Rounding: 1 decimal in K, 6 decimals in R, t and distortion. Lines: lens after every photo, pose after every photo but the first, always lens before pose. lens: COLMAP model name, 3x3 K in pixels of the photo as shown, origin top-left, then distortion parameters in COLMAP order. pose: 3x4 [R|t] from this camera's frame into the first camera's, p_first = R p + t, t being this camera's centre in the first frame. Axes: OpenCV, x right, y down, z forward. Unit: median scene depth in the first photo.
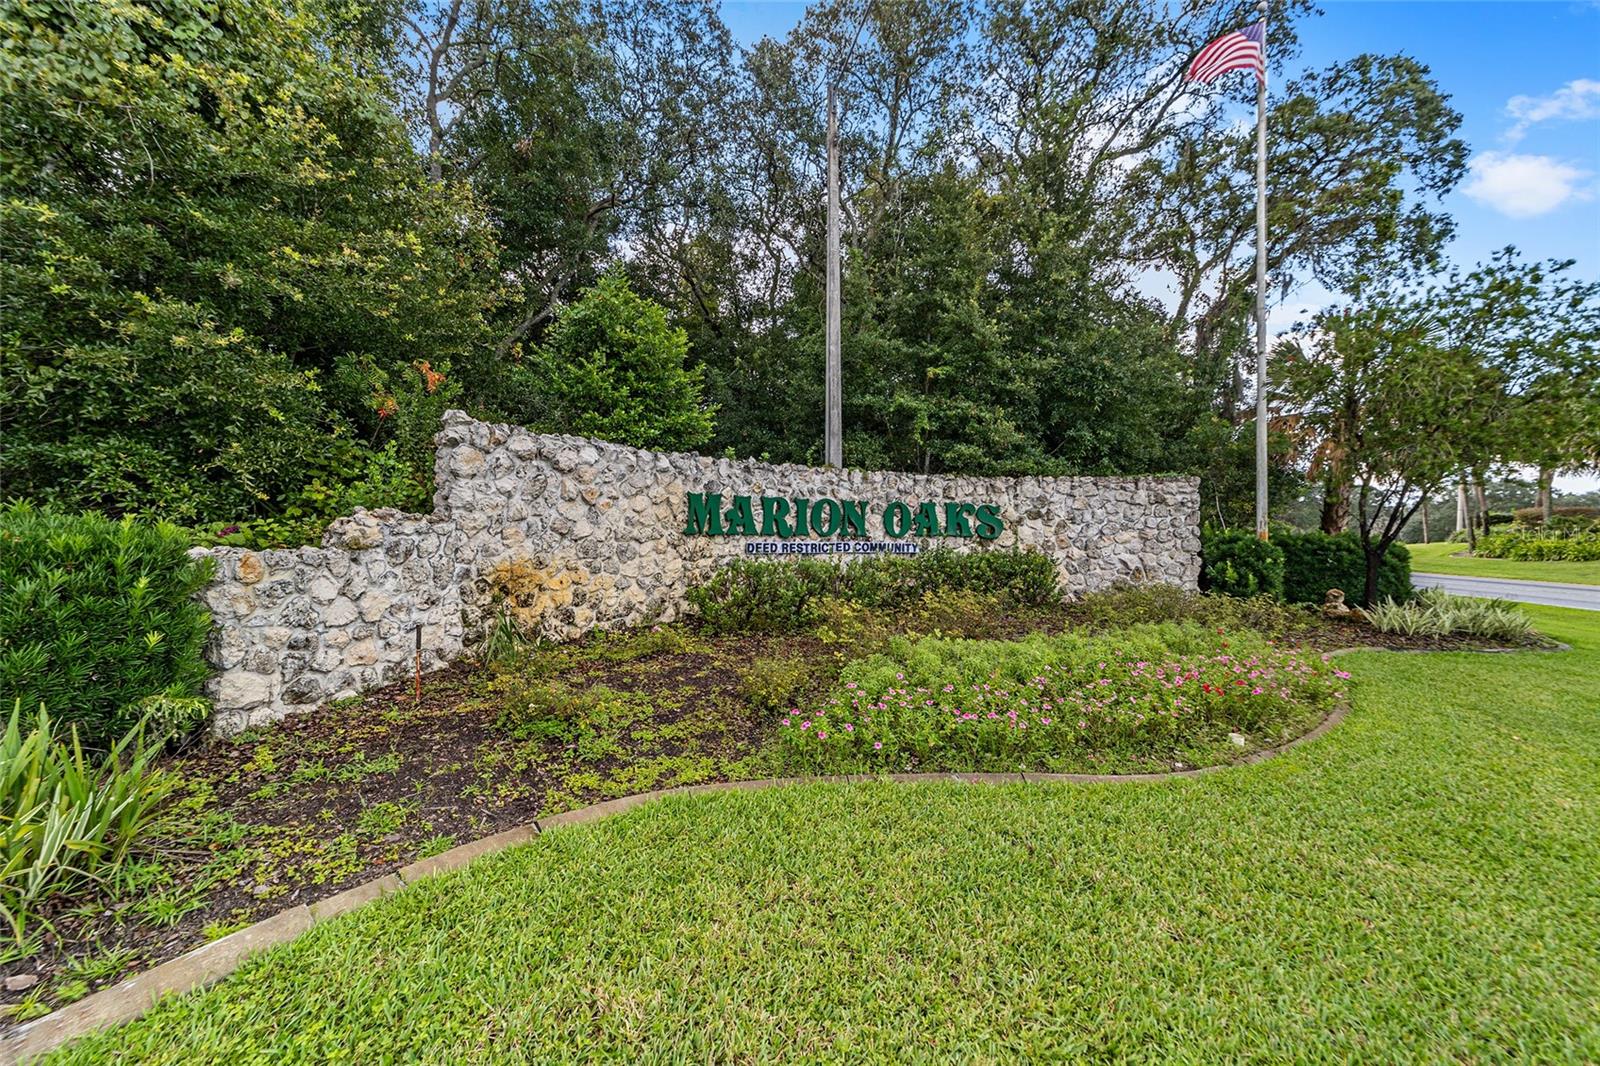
lens RADIAL K [[630.0, 0, 794.1], [0, 630.0, 536.7], [0, 0, 1]] dist [-0.015562, 0.010072]
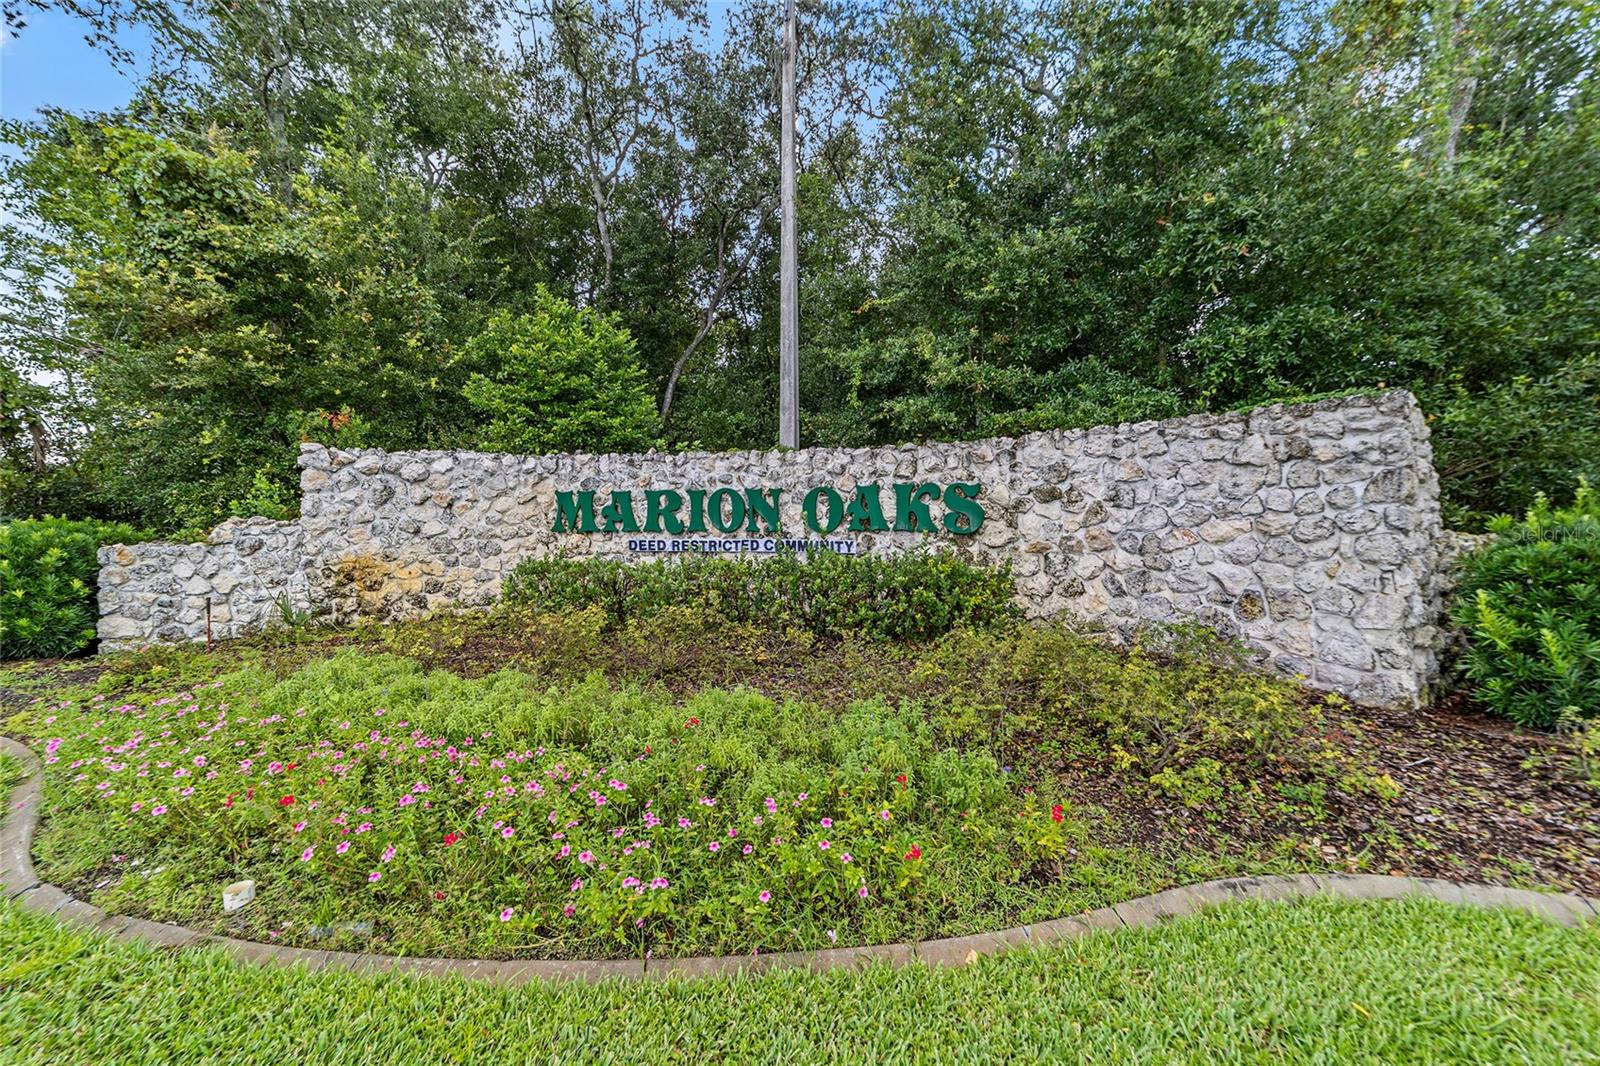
lens RADIAL K [[630.0, 0, 794.1], [0, 630.0, 536.7], [0, 0, 1]] dist [-0.015562, 0.010072]
pose [[0.728712, 0.001515, -0.684819, 0.698995], [0.007411, 0.999922, 0.010098, -0.002615], [0.684780, -0.012433, 0.728643, 0.438788]]
